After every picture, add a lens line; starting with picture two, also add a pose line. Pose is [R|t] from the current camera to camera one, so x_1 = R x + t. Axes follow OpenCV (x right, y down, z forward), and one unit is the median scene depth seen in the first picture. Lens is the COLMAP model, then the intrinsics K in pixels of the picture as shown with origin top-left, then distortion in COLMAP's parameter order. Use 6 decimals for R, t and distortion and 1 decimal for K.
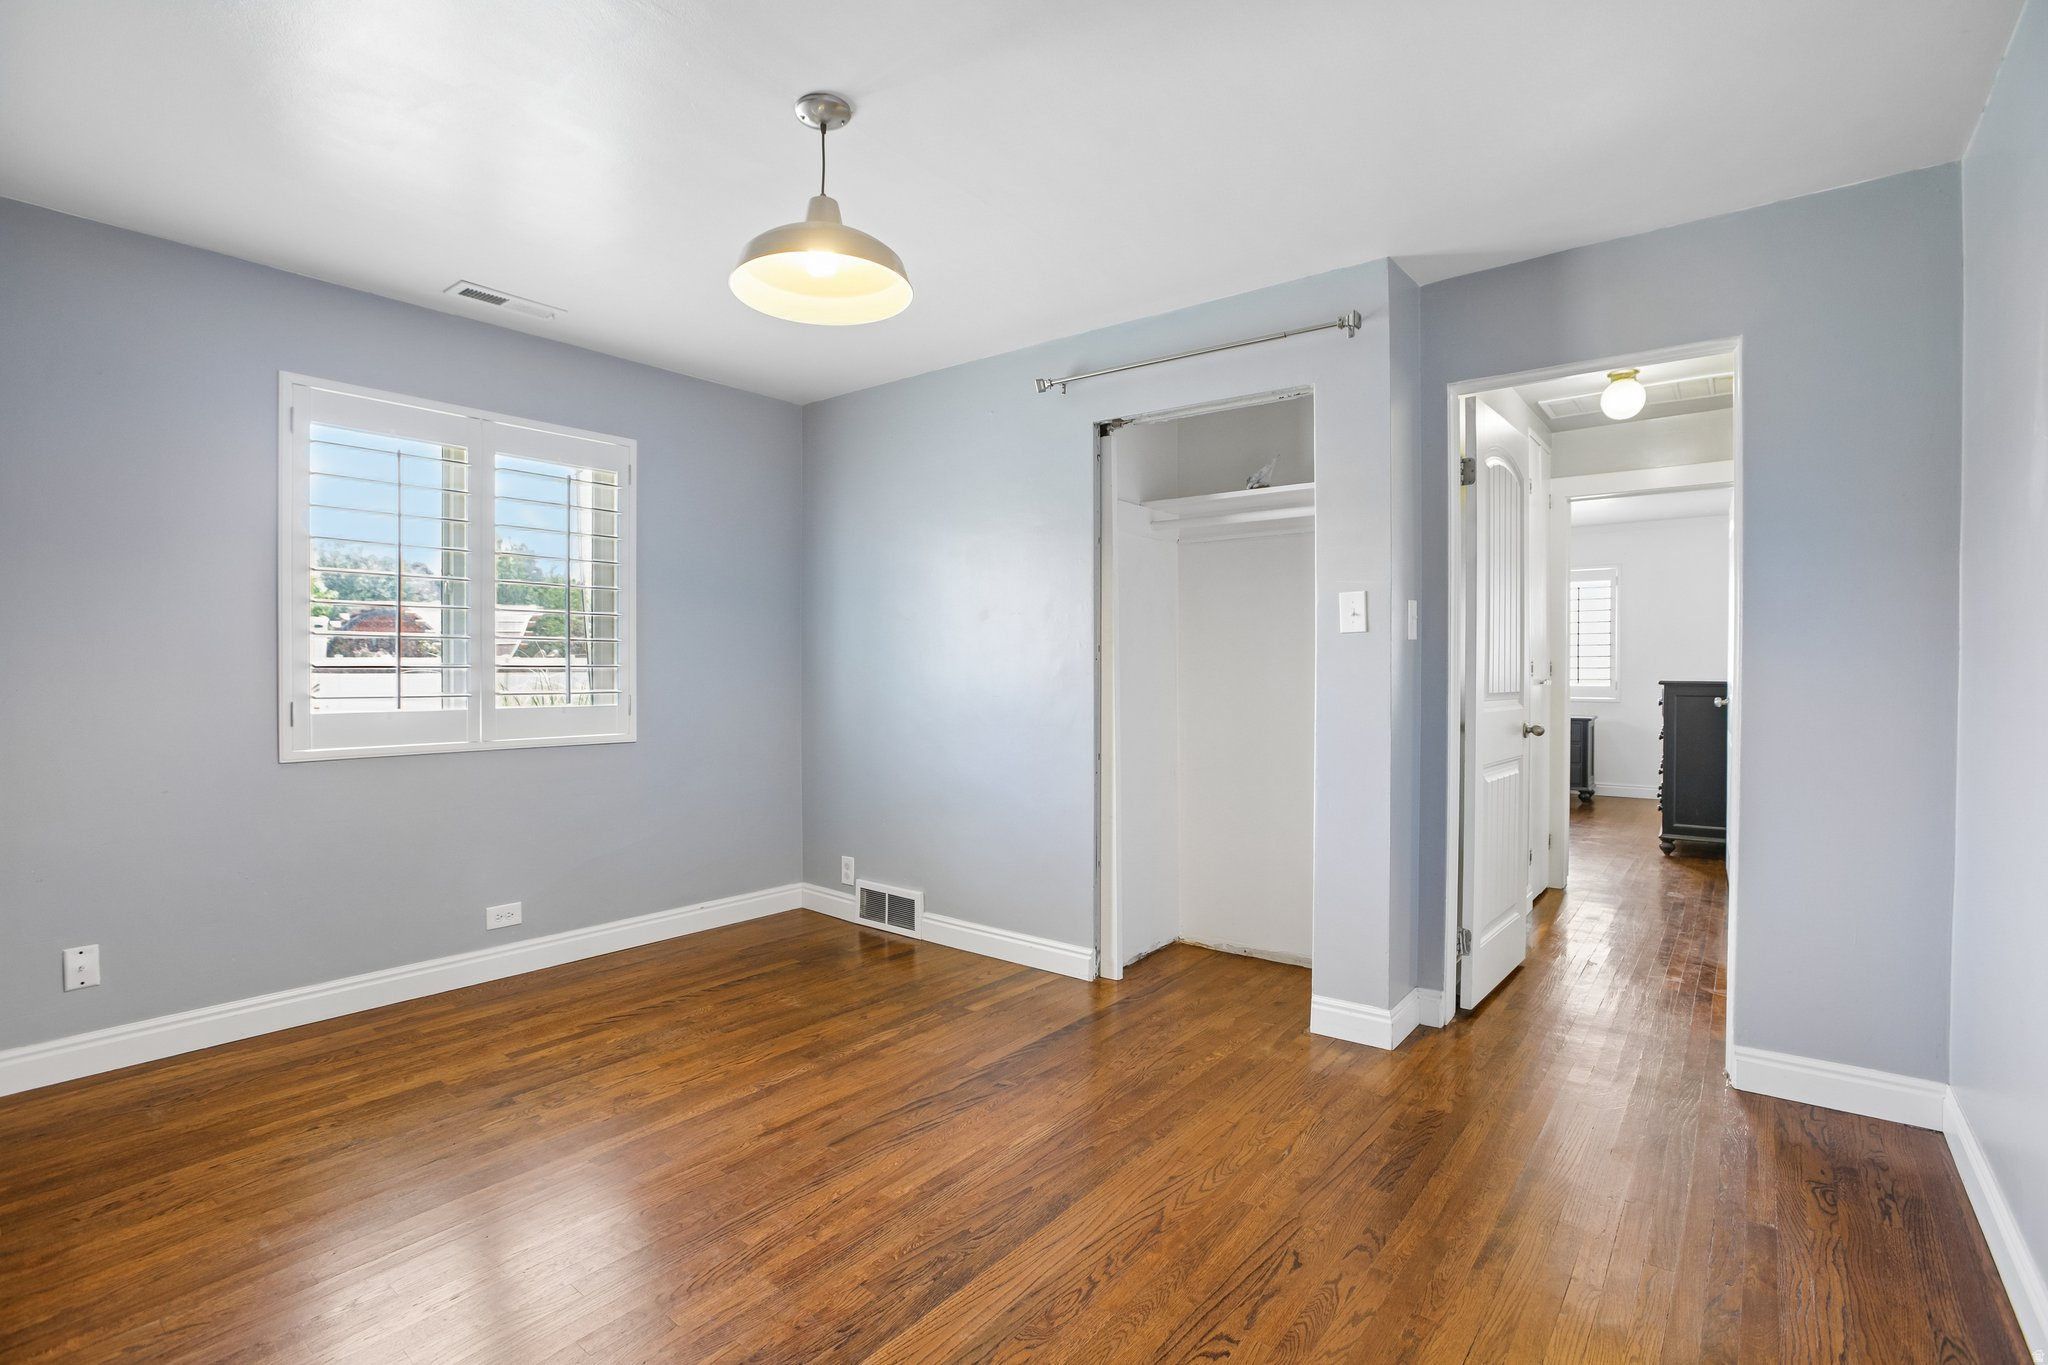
lens RADIAL K [[960.0, 0, 1024.0], [0, 960.0, 682.5], [0, 0, 1]] dist [-0.045927, 0.010633]
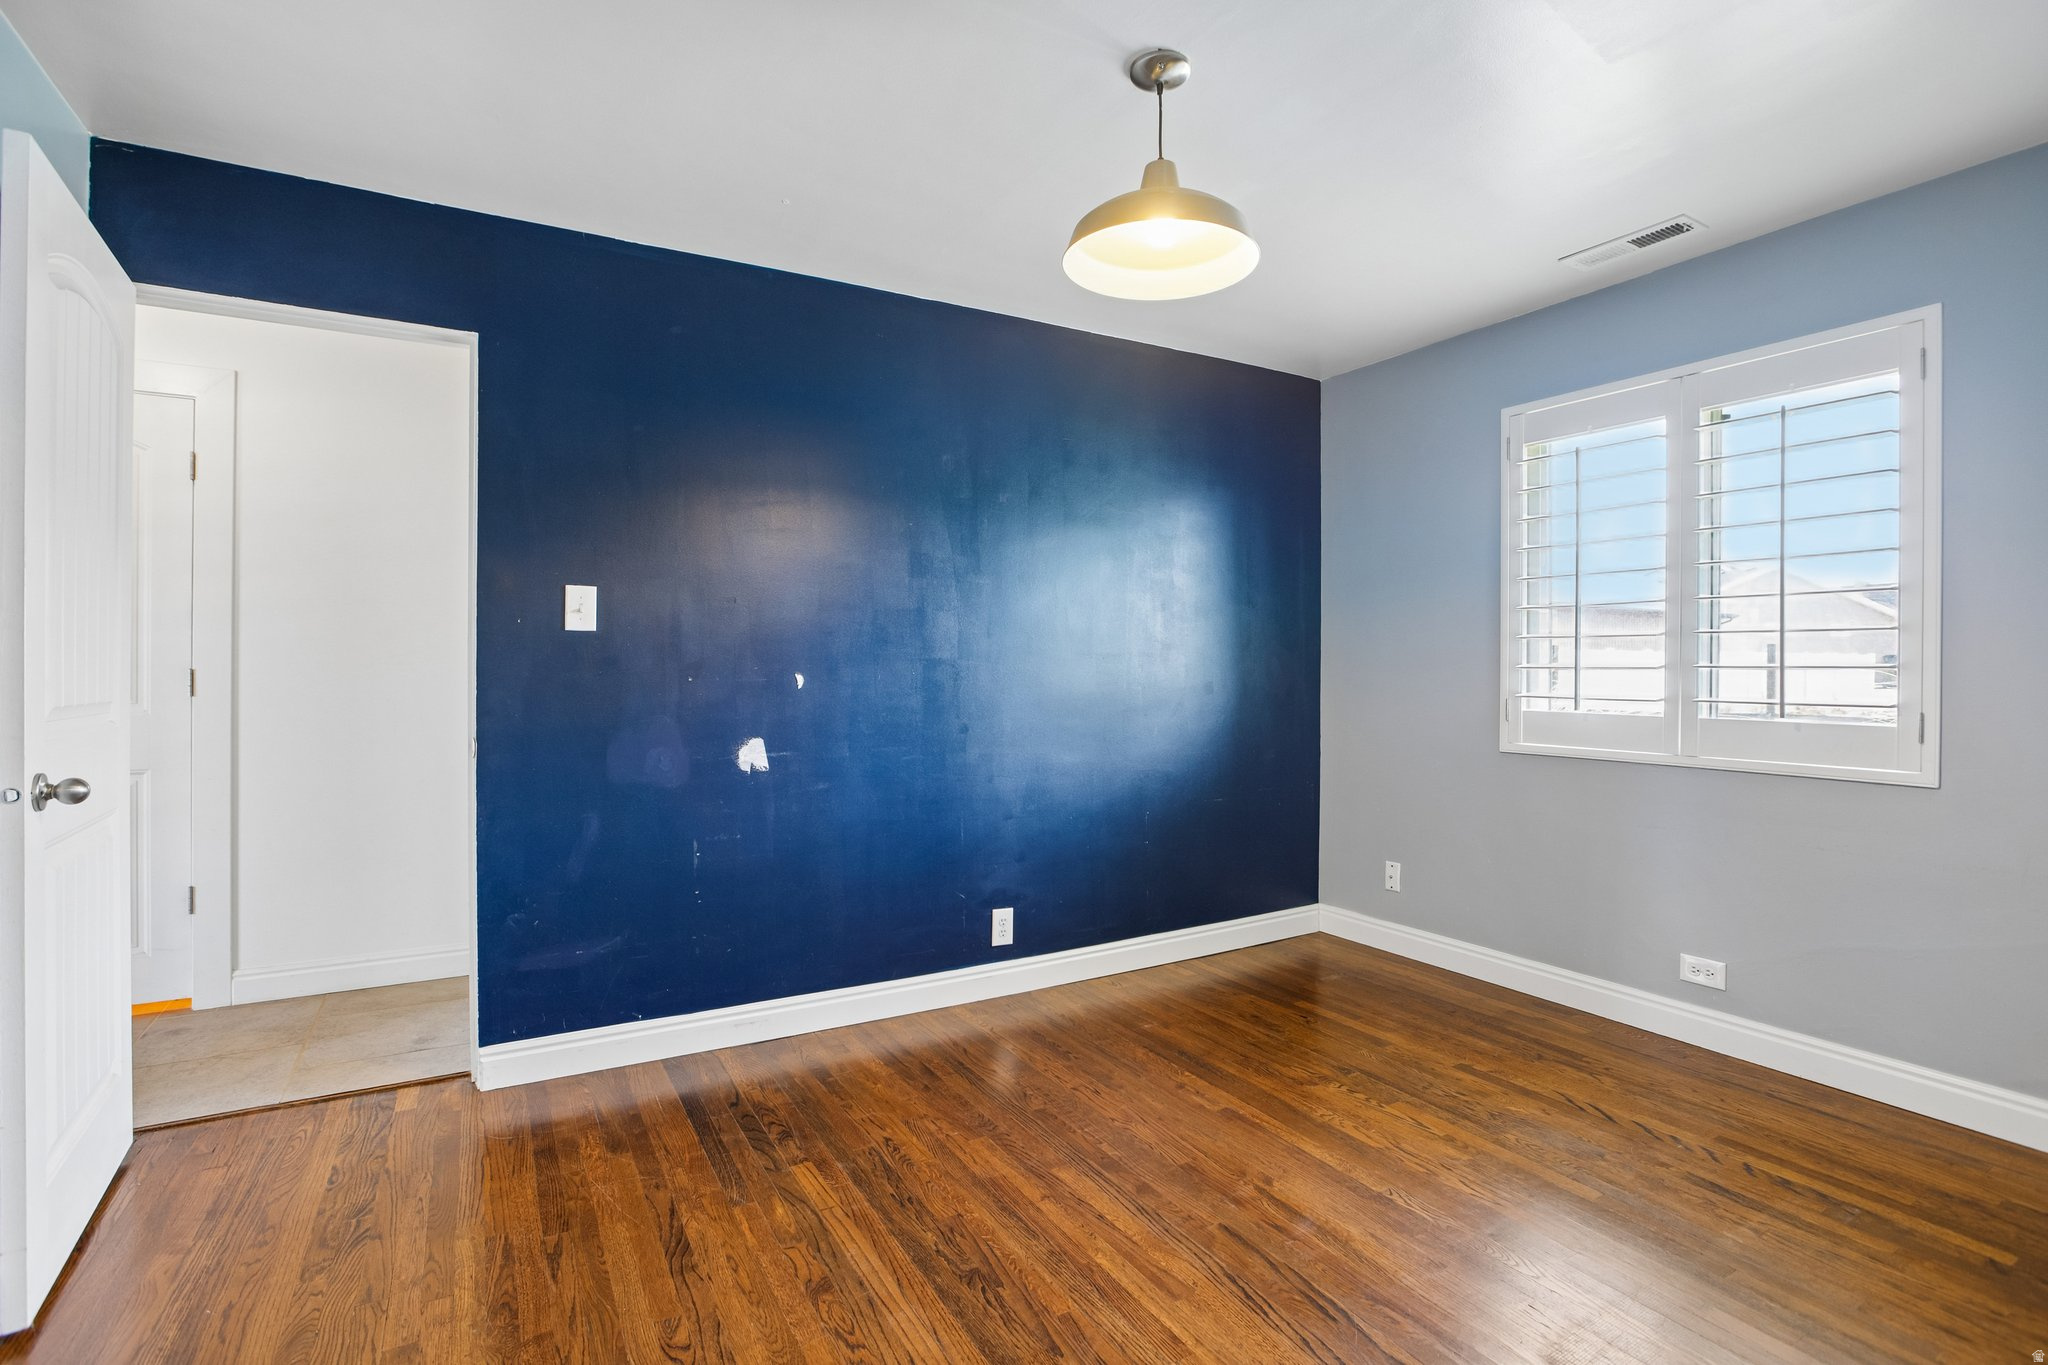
lens RADIAL K [[960.9, 0, 1001.8], [0, 960.9, 671.0], [0, 0, 1]] dist [-0.030520, 0.001134]
pose [[-0.385938, 0.002165, -0.922522, 0.516146], [-0.015940, 0.999832, 0.009015, -0.012924], [0.922387, 0.018184, -0.385839, 0.888893]]
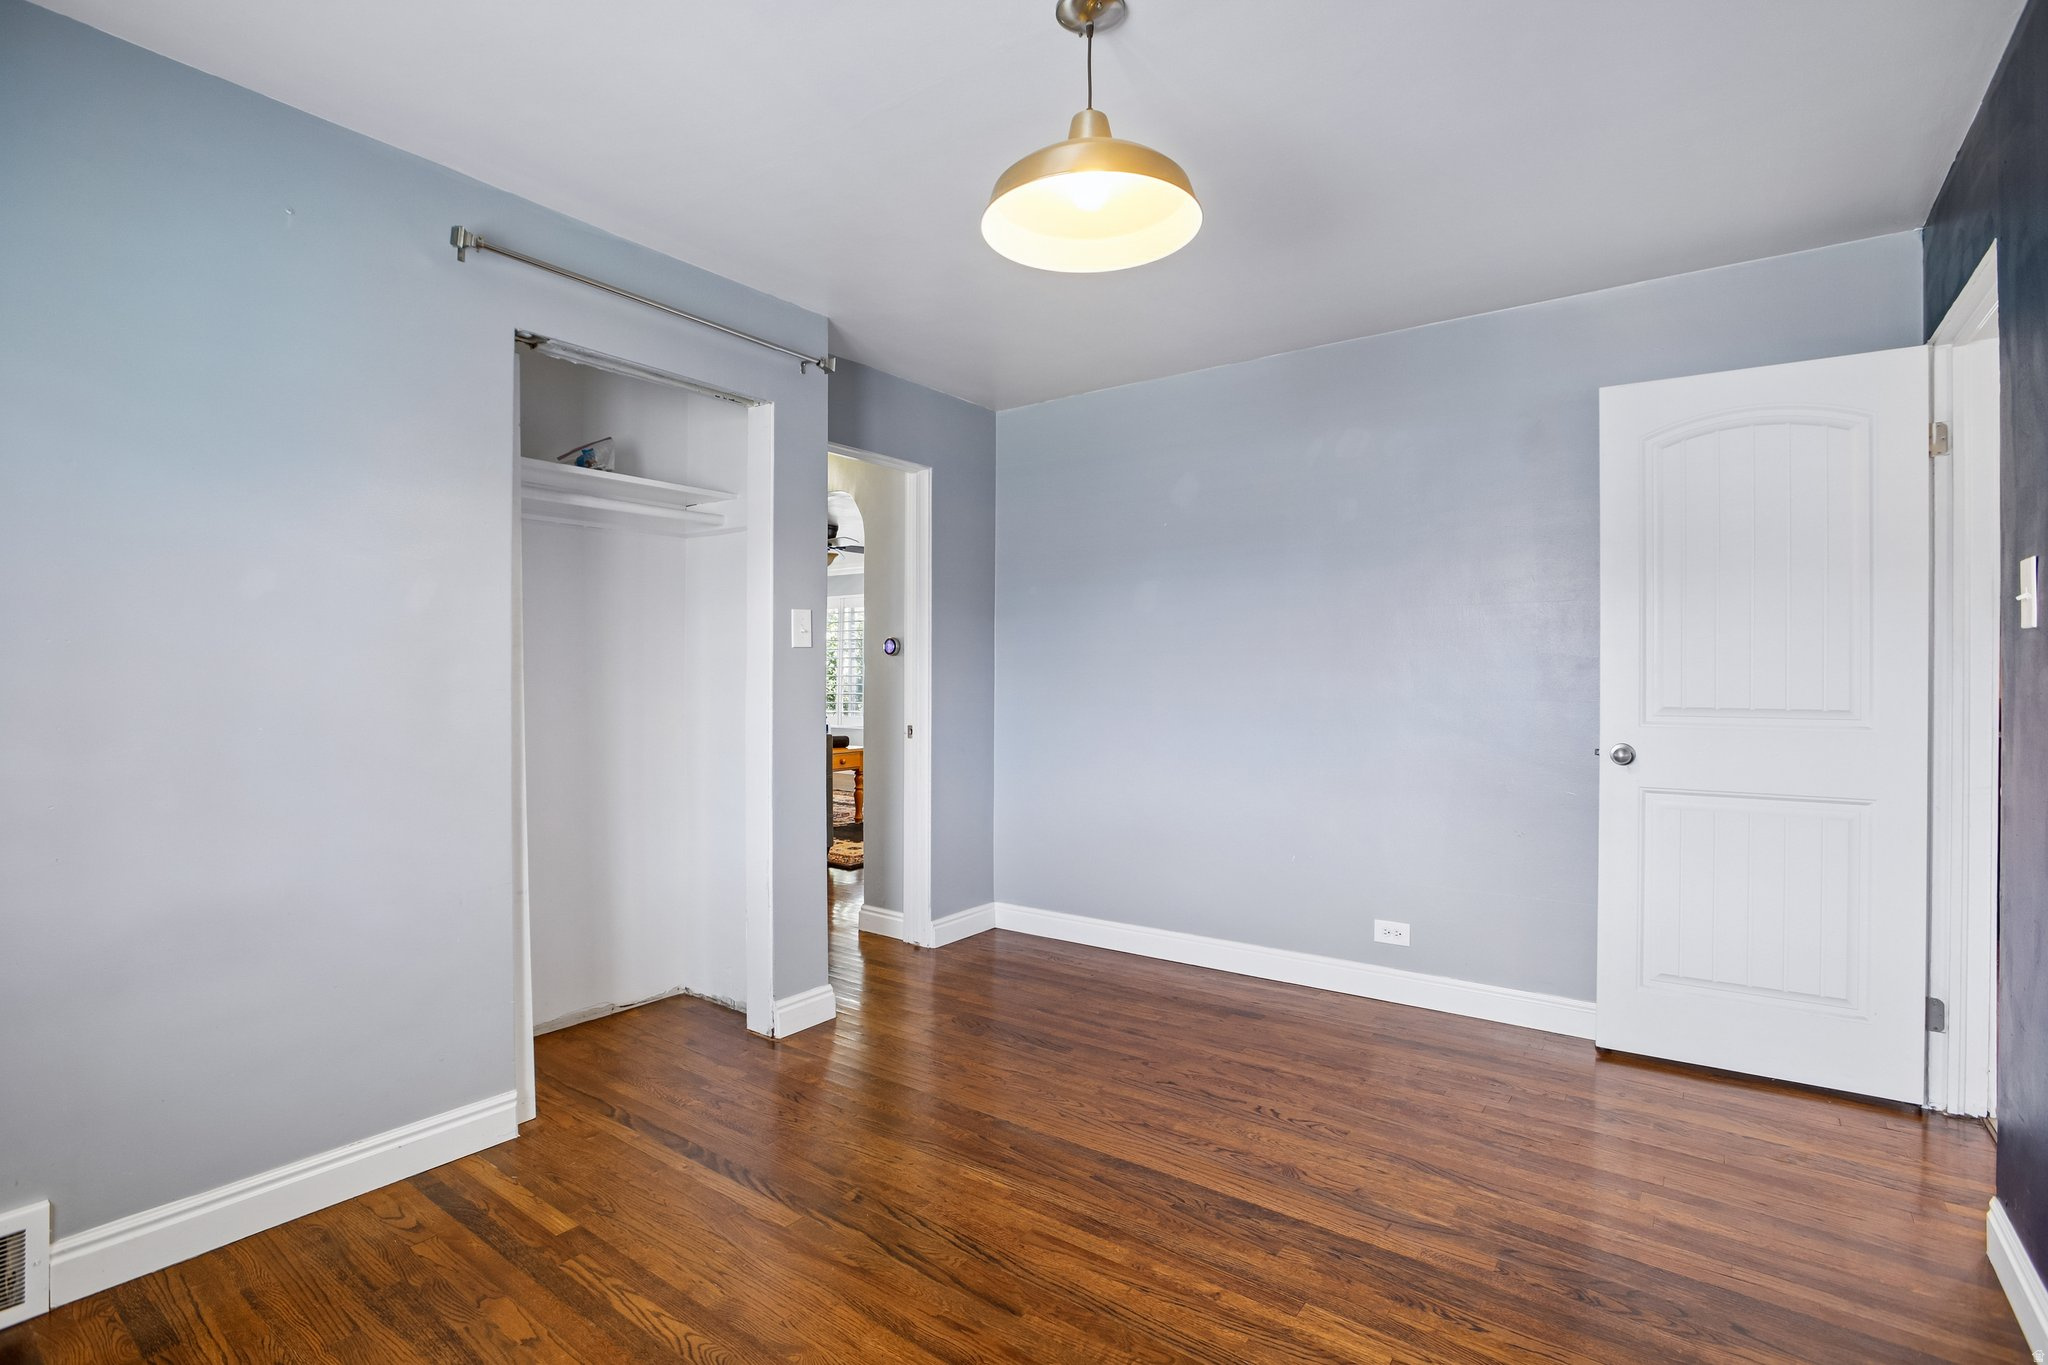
lens RADIAL K [[960.0, 0, 1024.0], [0, 960.0, 682.5], [0, 0, 1]] dist [-0.045927, 0.010633]
pose [[-0.031168, -0.005314, 0.999500, -0.745250], [0.015620, 0.999861, 0.005803, -0.015510], [-0.999392, 0.015793, -0.031081, 0.789270]]
